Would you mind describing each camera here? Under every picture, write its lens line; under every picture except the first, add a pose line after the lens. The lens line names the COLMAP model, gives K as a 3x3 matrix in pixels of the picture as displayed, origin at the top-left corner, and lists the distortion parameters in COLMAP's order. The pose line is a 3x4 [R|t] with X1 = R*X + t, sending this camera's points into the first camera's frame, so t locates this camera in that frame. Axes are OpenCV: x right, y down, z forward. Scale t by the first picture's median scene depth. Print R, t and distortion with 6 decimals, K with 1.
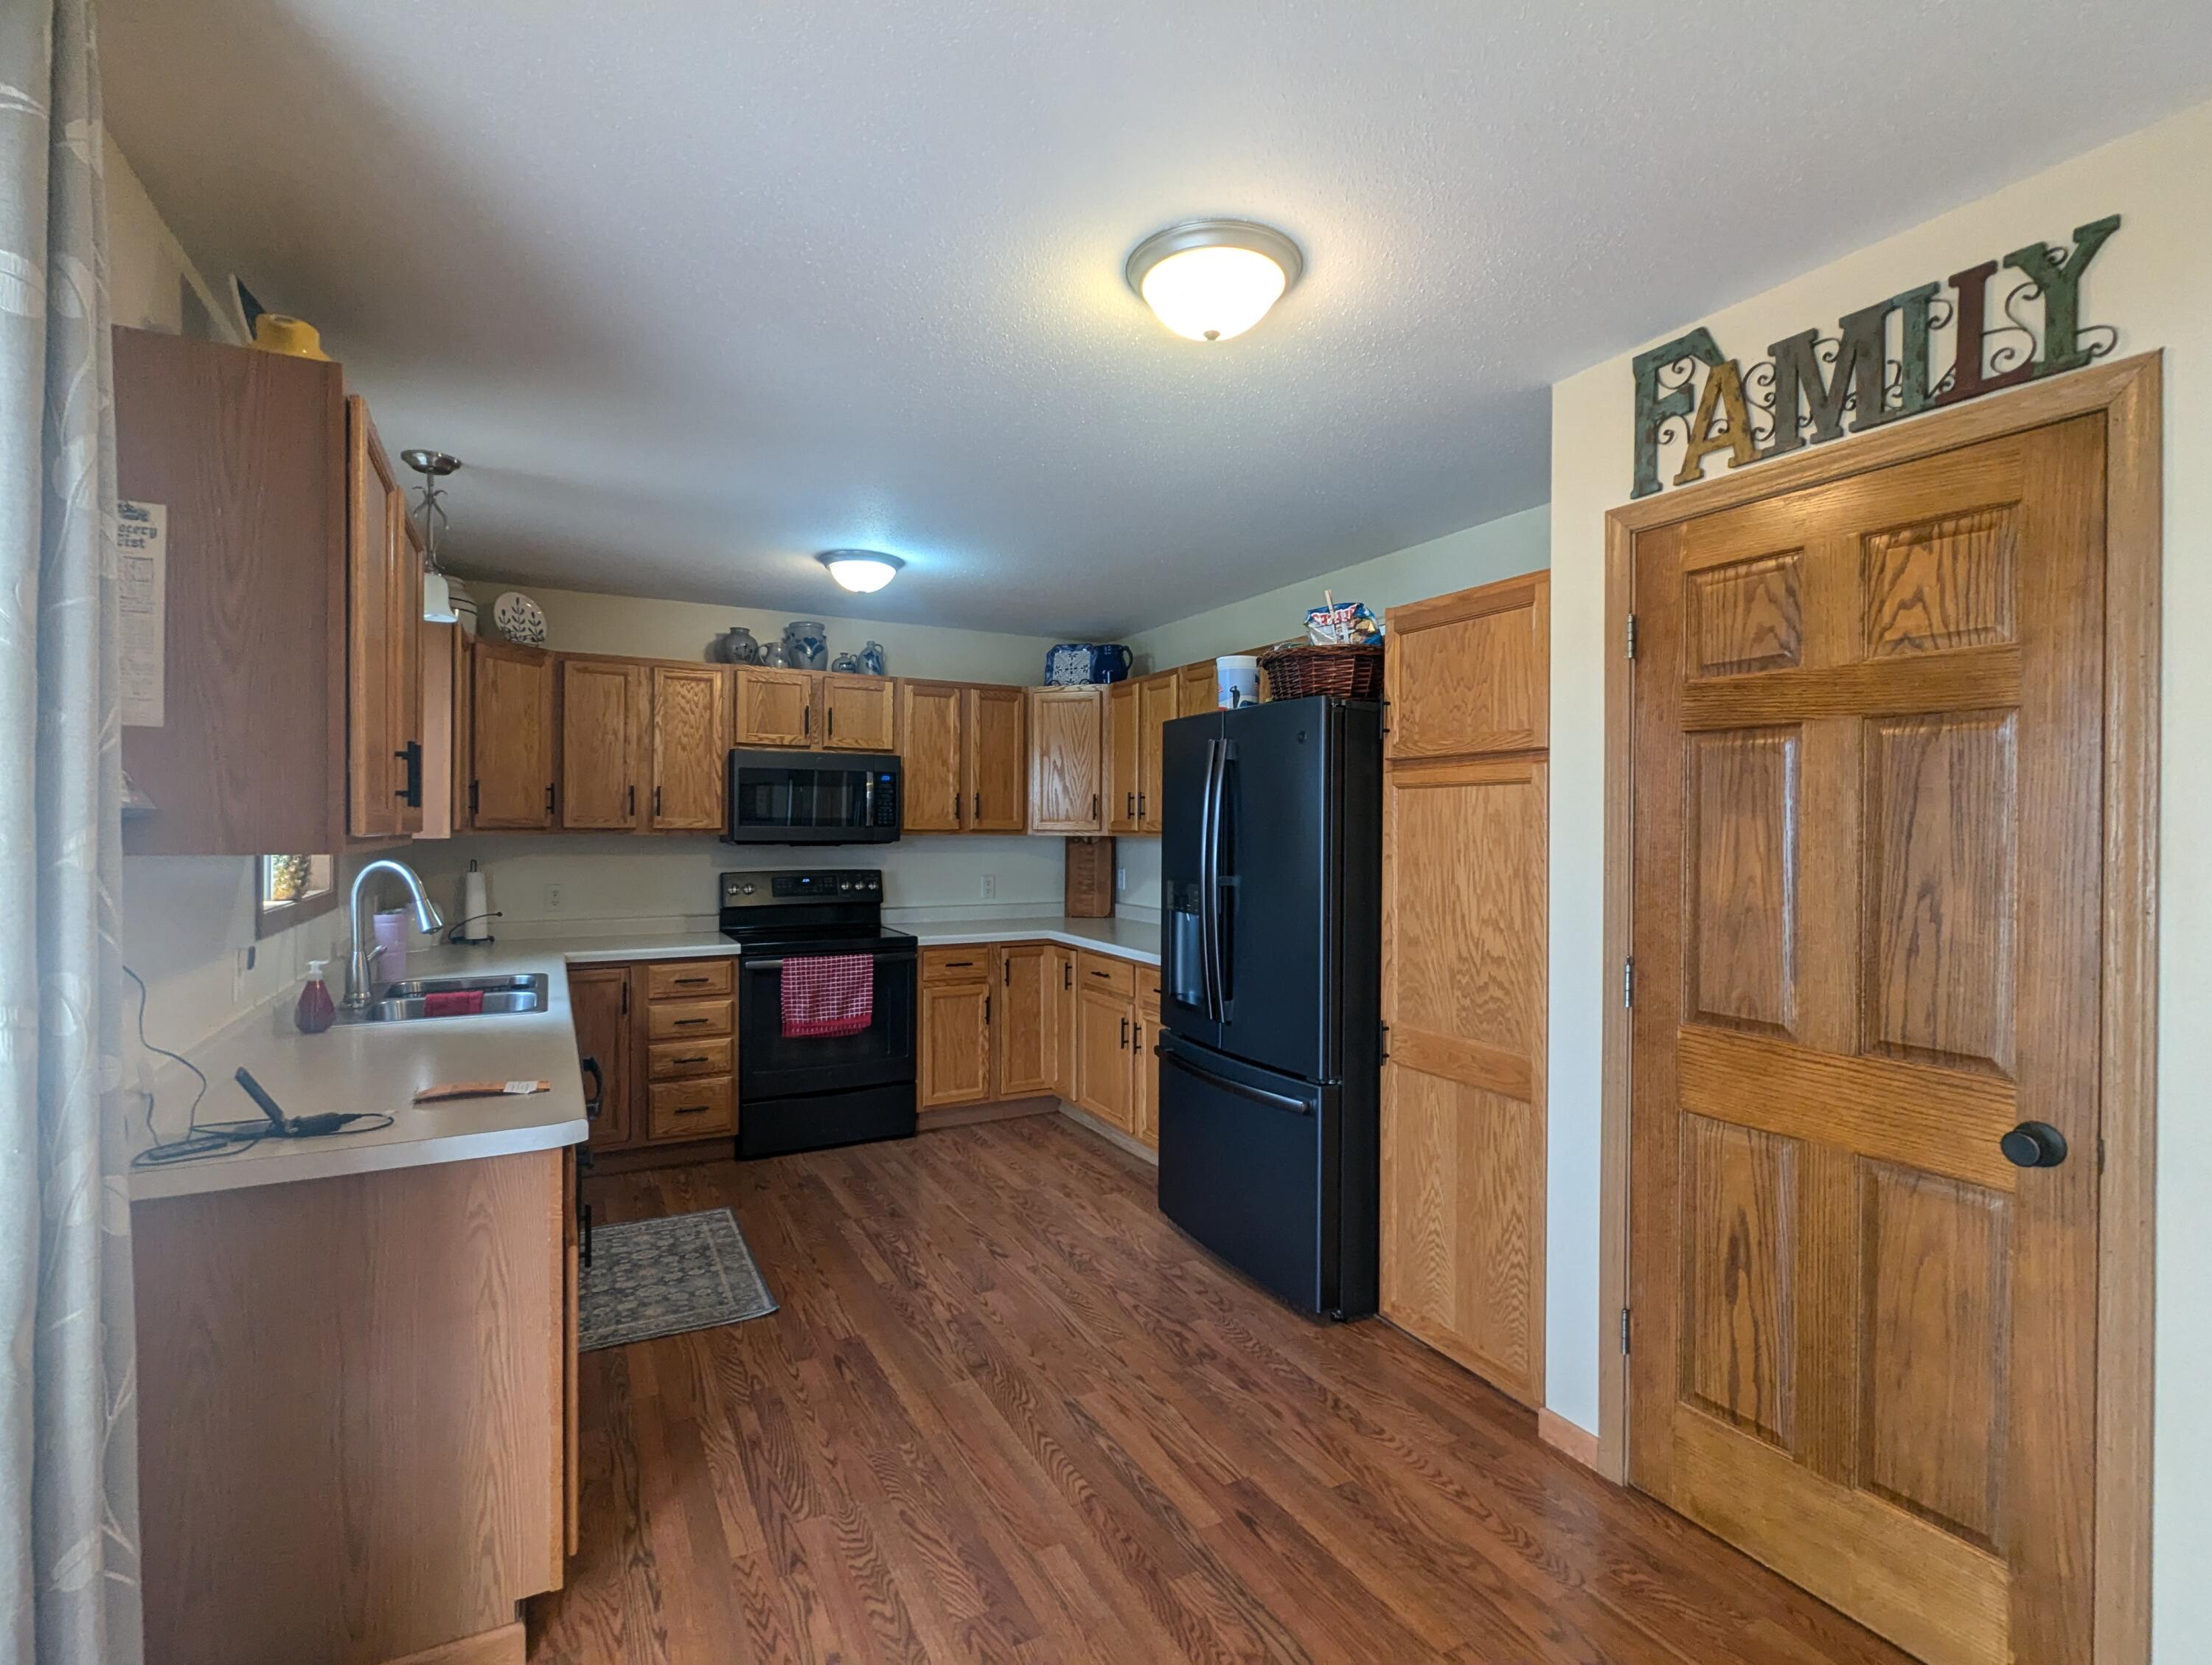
lens RADIAL K [[1044.8, 0, 1101.7], [0, 1044.8, 833.1], [0, 0, 1]] dist [0.001308, 0.001381]
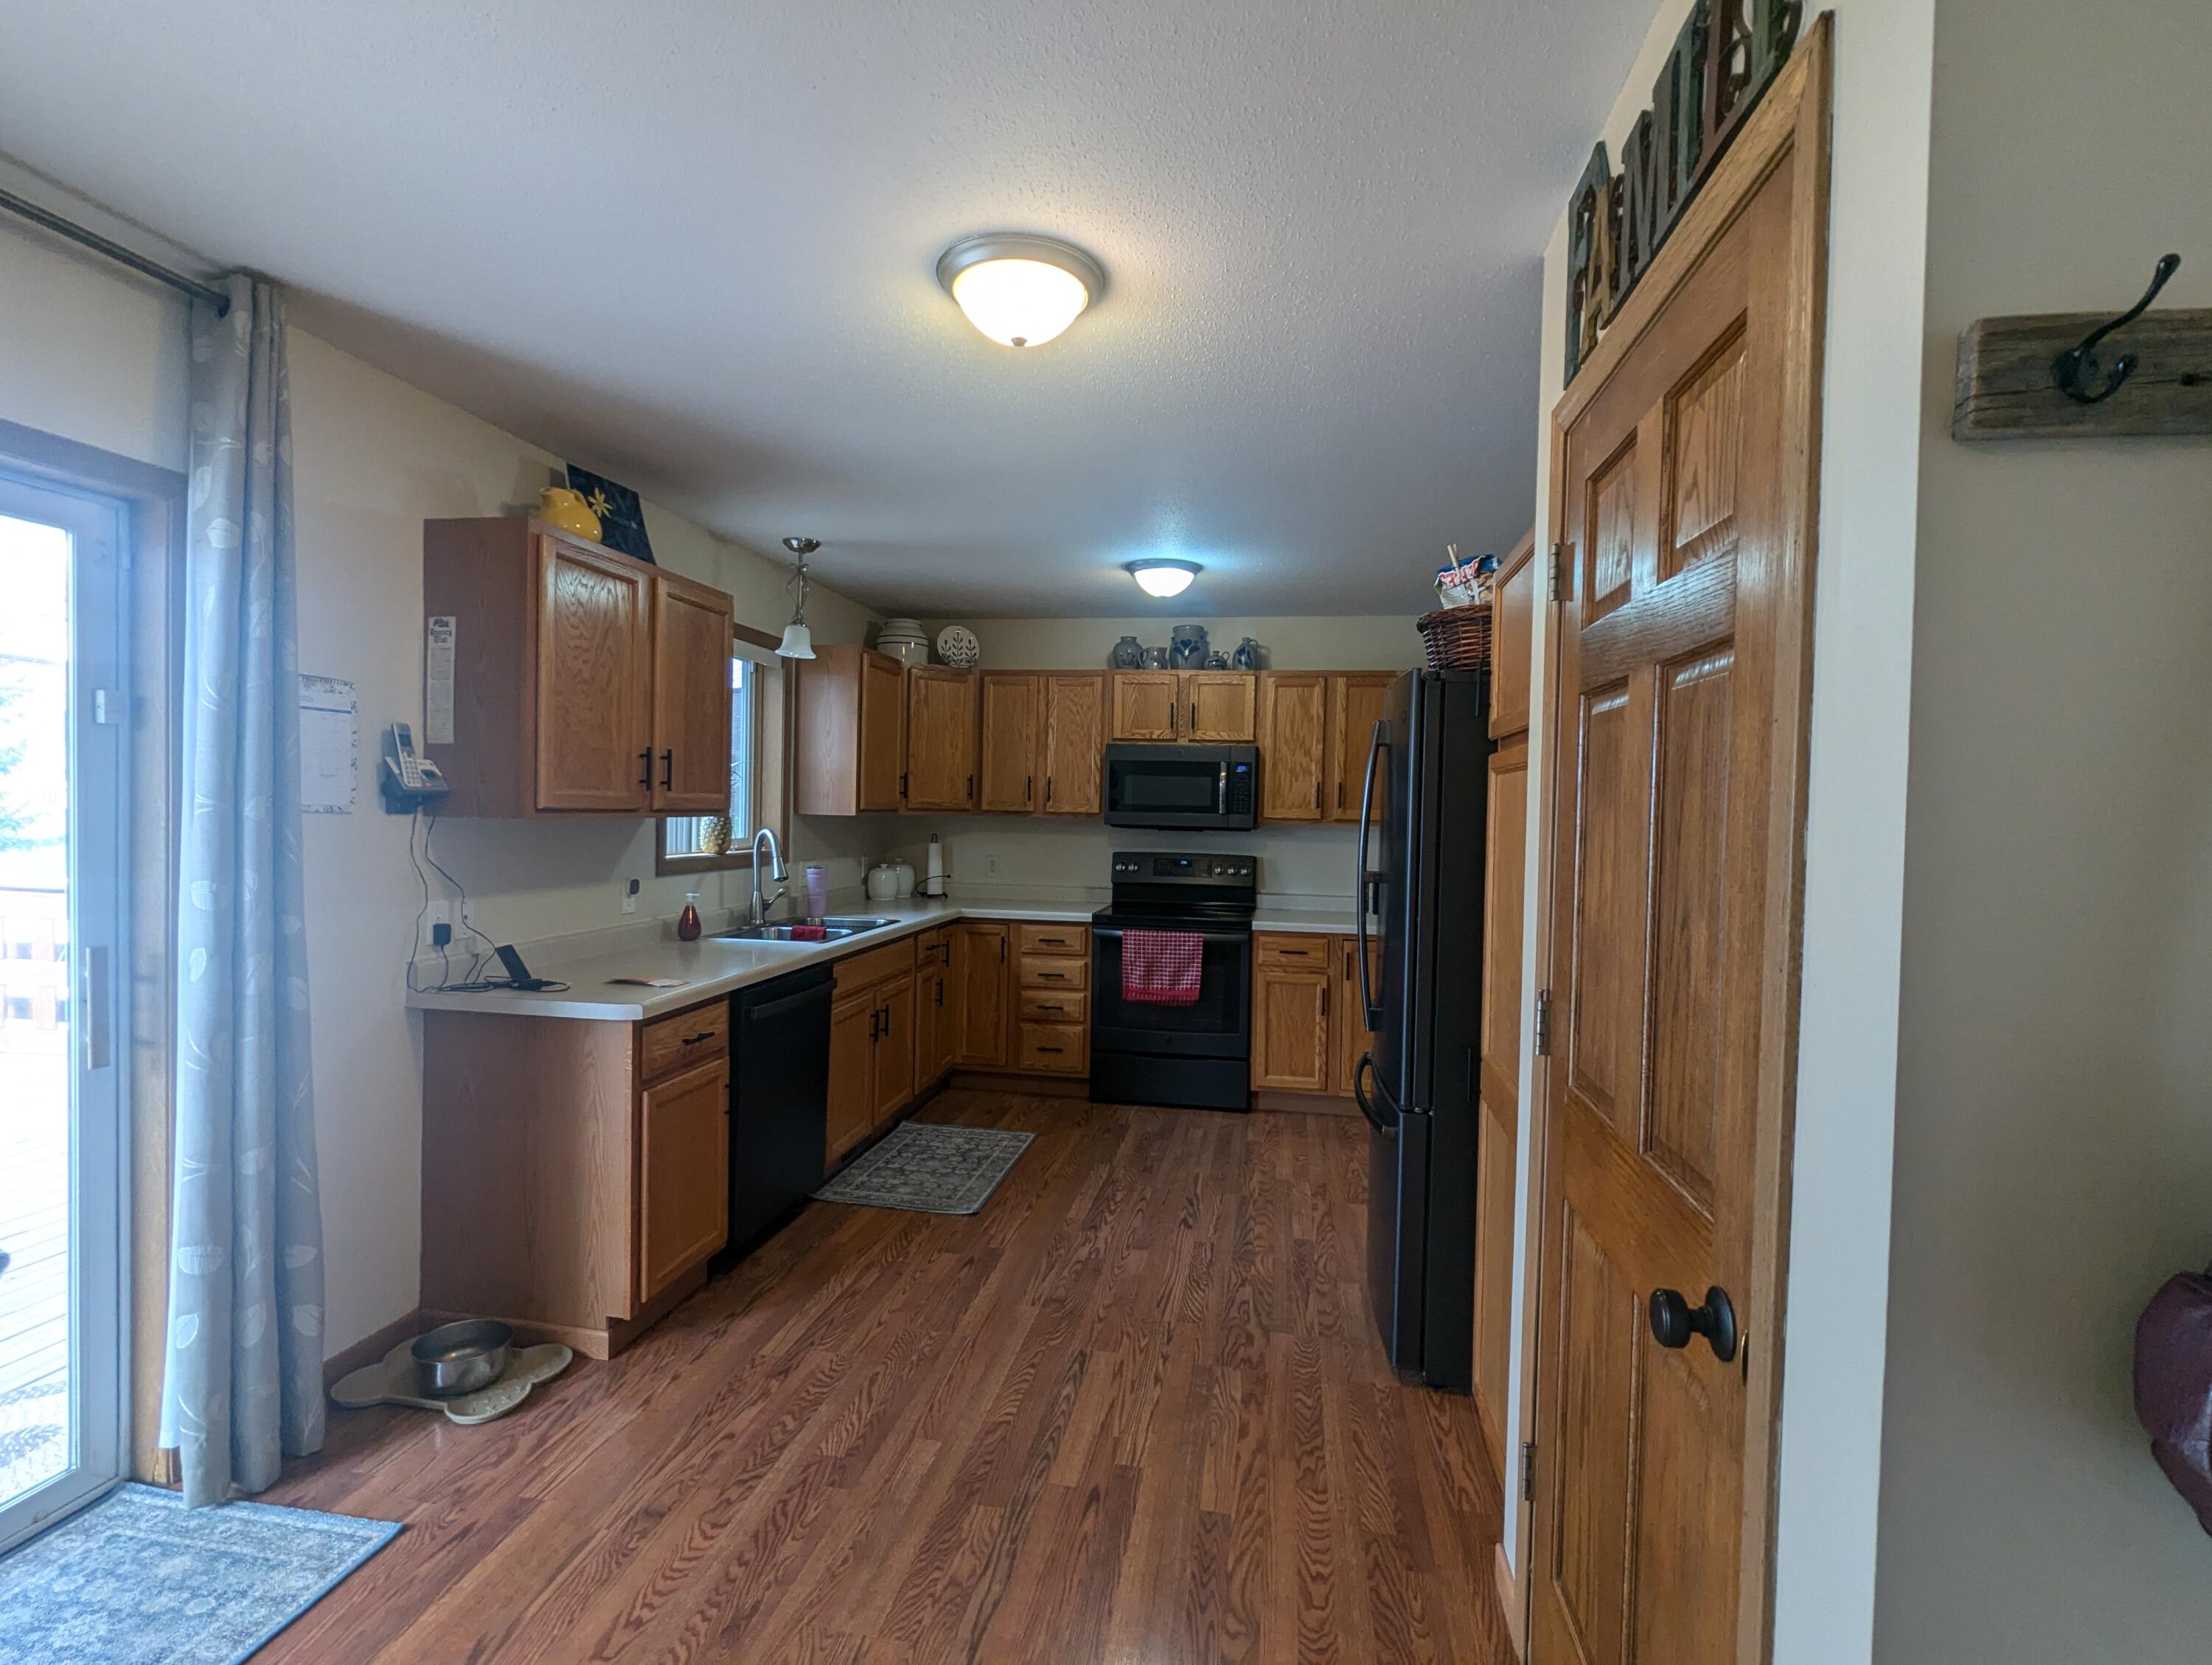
lens RADIAL K [[1044.8, 0, 1102.8], [0, 1044.8, 828.9], [0, 0, 1]] dist [0.001308, 0.001381]
pose [[0.790798, 0.024968, -0.611568, 0.389138], [-0.022472, 0.999678, 0.011756, -0.000849], [0.611664, 0.004447, 0.791105, 0.104145]]
